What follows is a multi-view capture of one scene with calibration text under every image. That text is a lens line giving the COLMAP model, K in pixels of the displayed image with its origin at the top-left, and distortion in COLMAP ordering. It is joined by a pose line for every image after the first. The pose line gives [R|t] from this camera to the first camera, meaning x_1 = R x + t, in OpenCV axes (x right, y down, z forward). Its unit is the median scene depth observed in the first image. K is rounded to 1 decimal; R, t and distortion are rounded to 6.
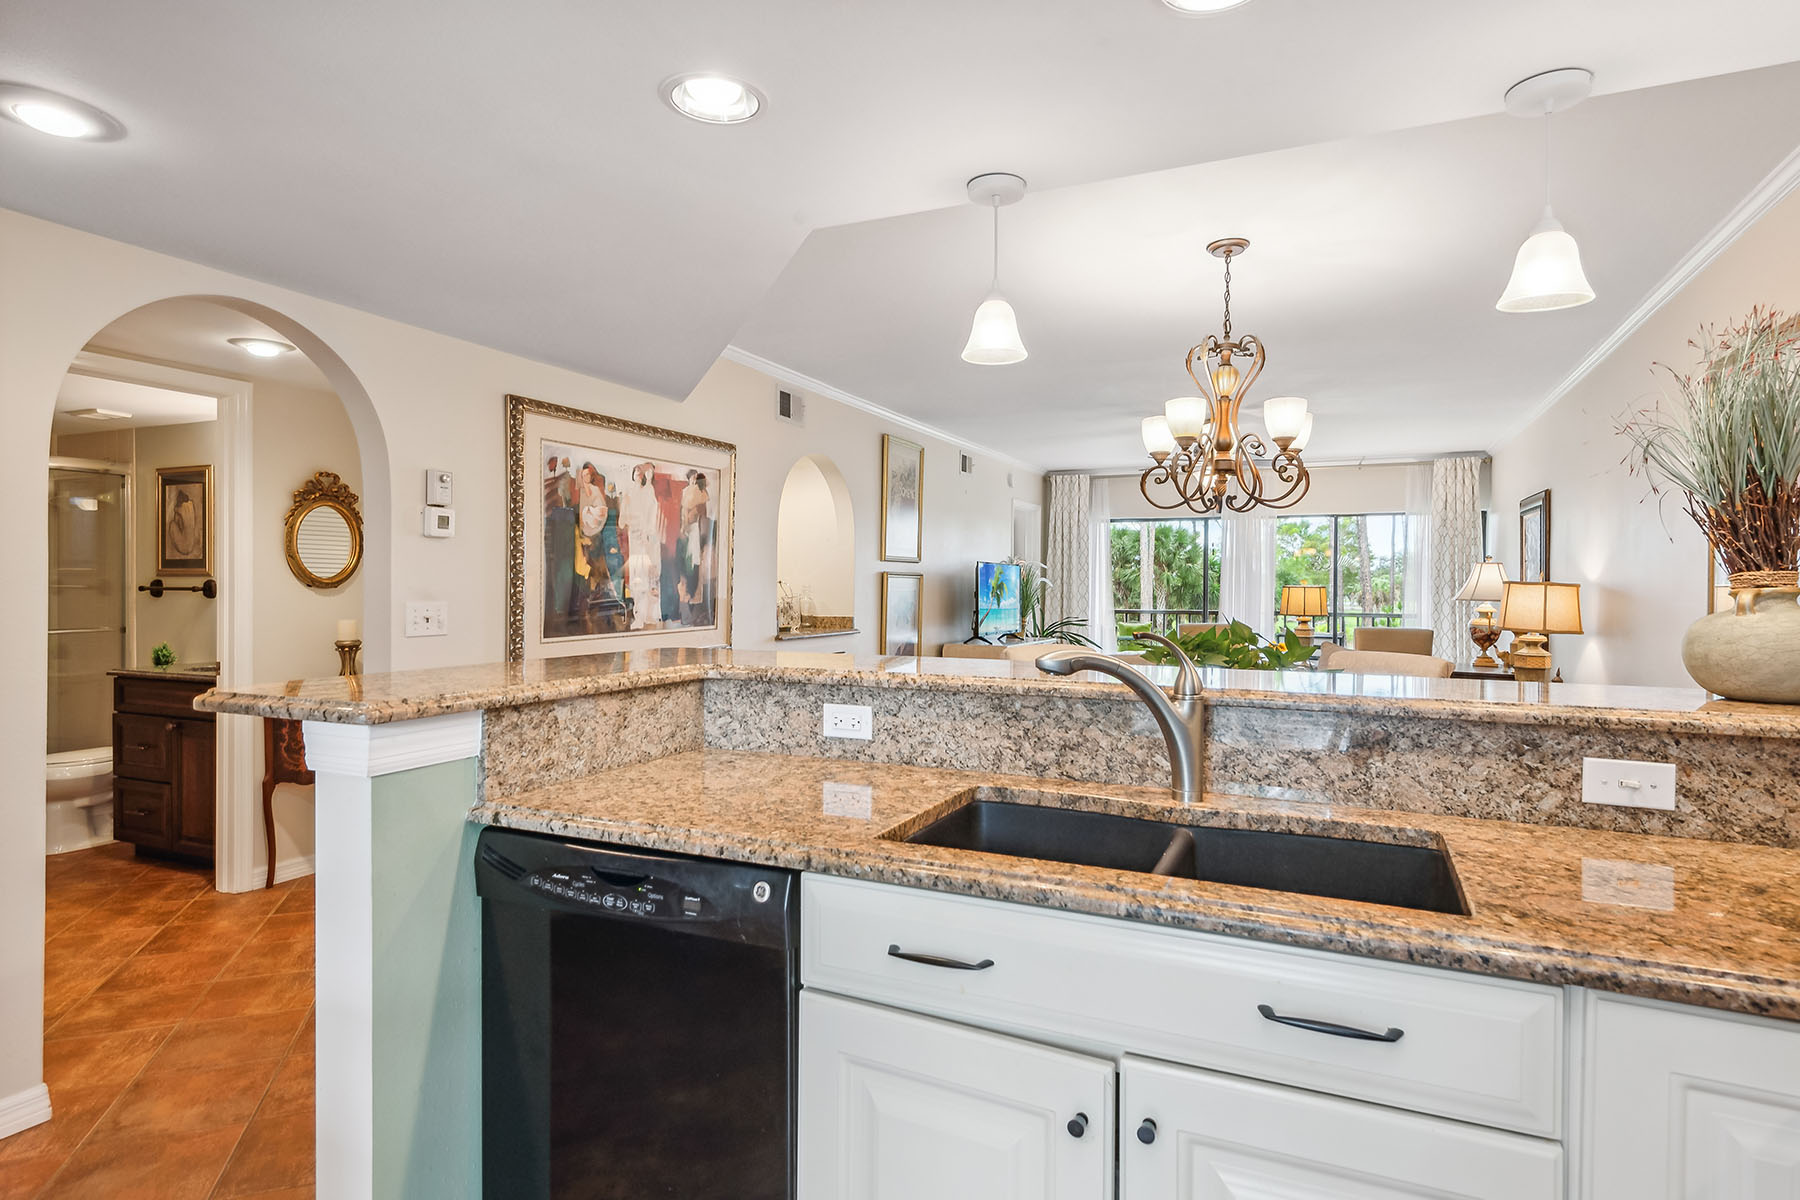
lens RADIAL K [[979.6, 0, 891.2], [0, 979.6, 593.9], [0, 0, 1]] dist [0.010478, -0.001332]
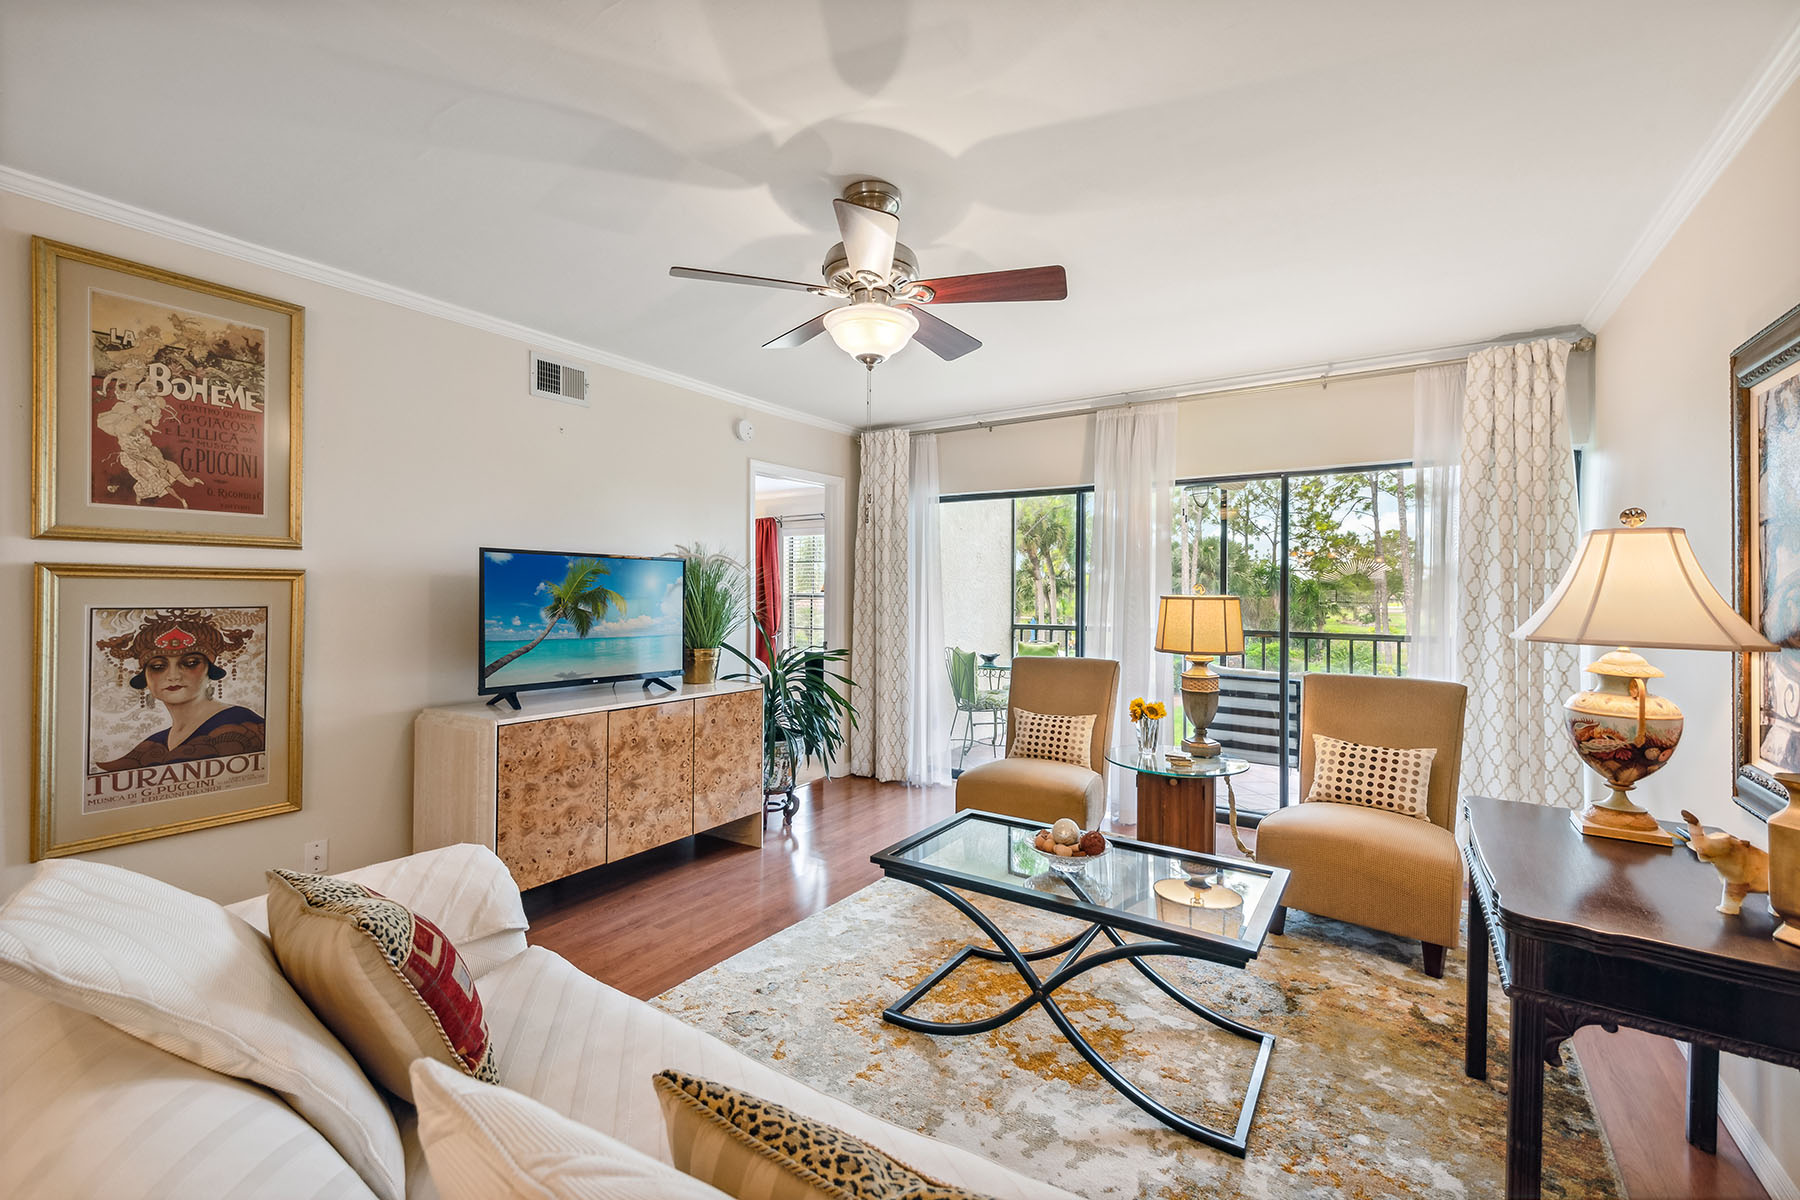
lens RADIAL K [[757.1, 0, 899.2], [0, 757.1, 591.2], [0, 0, 1]] dist [0.013241, -0.000422]
pose [[0.989047, 0.001183, -0.147598, 0.802669], [-0.002462, 0.999961, -0.008481, -0.015008], [0.147582, 0.008752, 0.989011, 1.420262]]
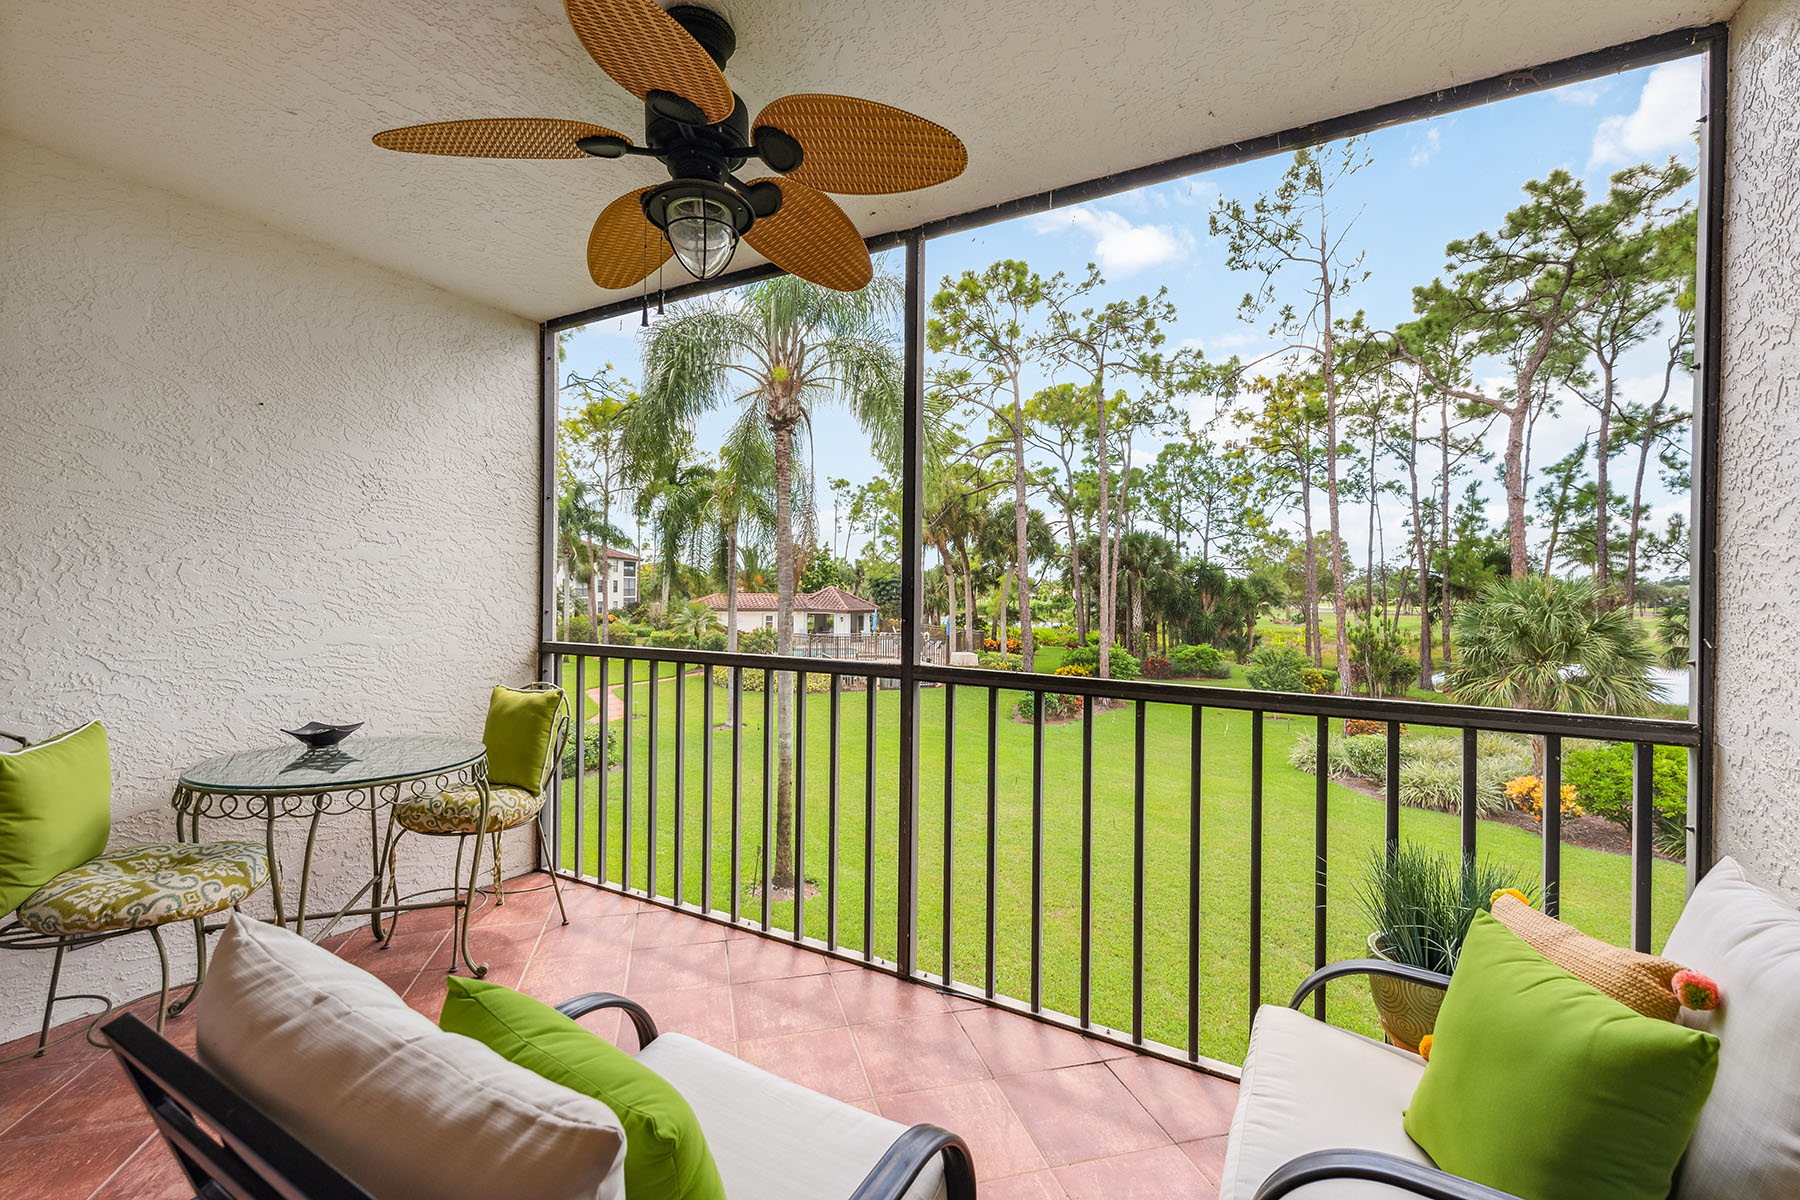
lens RADIAL K [[757.1, 0, 899.2], [0, 757.1, 591.2], [0, 0, 1]] dist [0.013241, -0.000422]
pose [[0.996575, 0.007784, -0.082321, 1.352541], [-0.008299, 0.999948, -0.005911, -0.009766], [0.082271, 0.006574, 0.996588, 2.610408]]
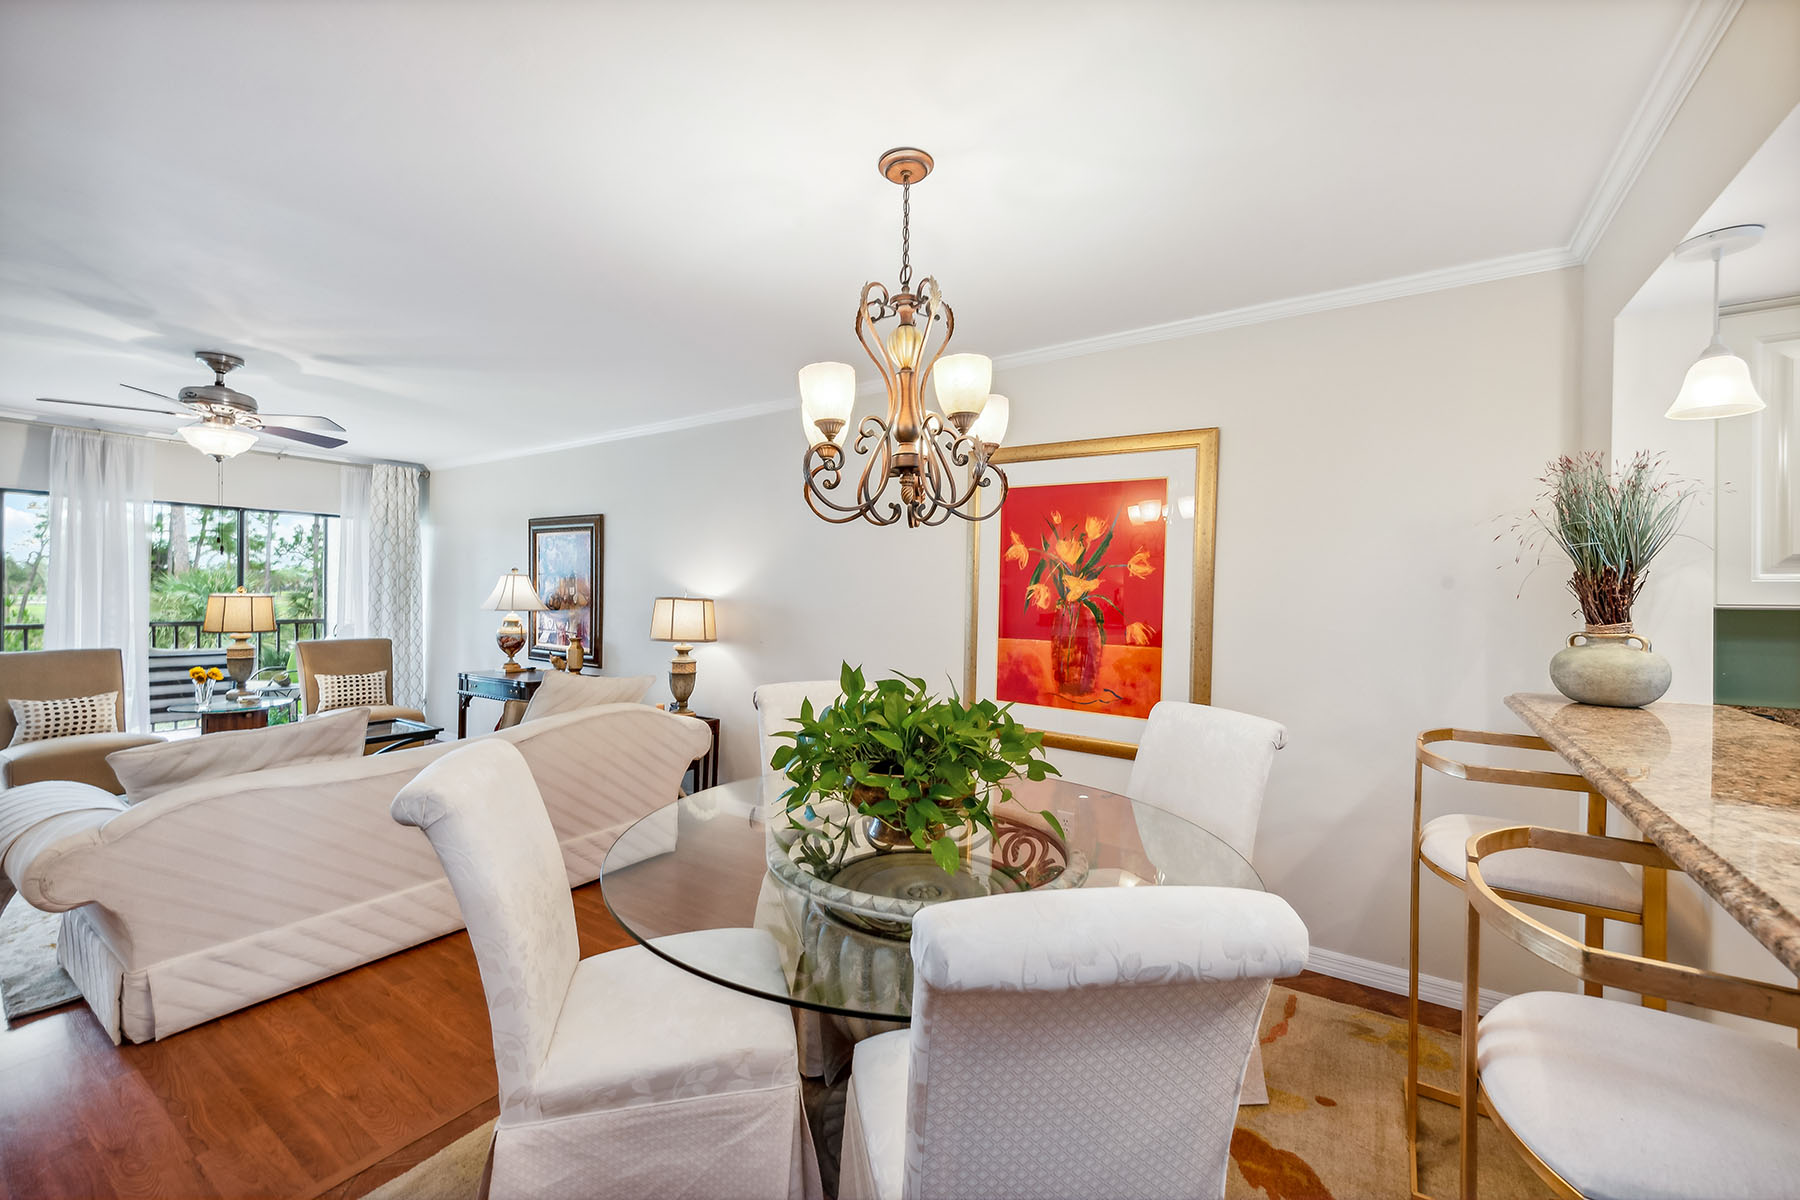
lens RADIAL K [[712.9, 0, 914.8], [0, 712.9, 592.8], [0, 0, 1]] dist [0.000870, -0.000037]
pose [[0.143607, -0.005940, 0.989617, -0.193110], [-0.002351, 0.999977, 0.006344, -0.035267], [-0.989632, -0.003237, 0.143590, 0.928442]]
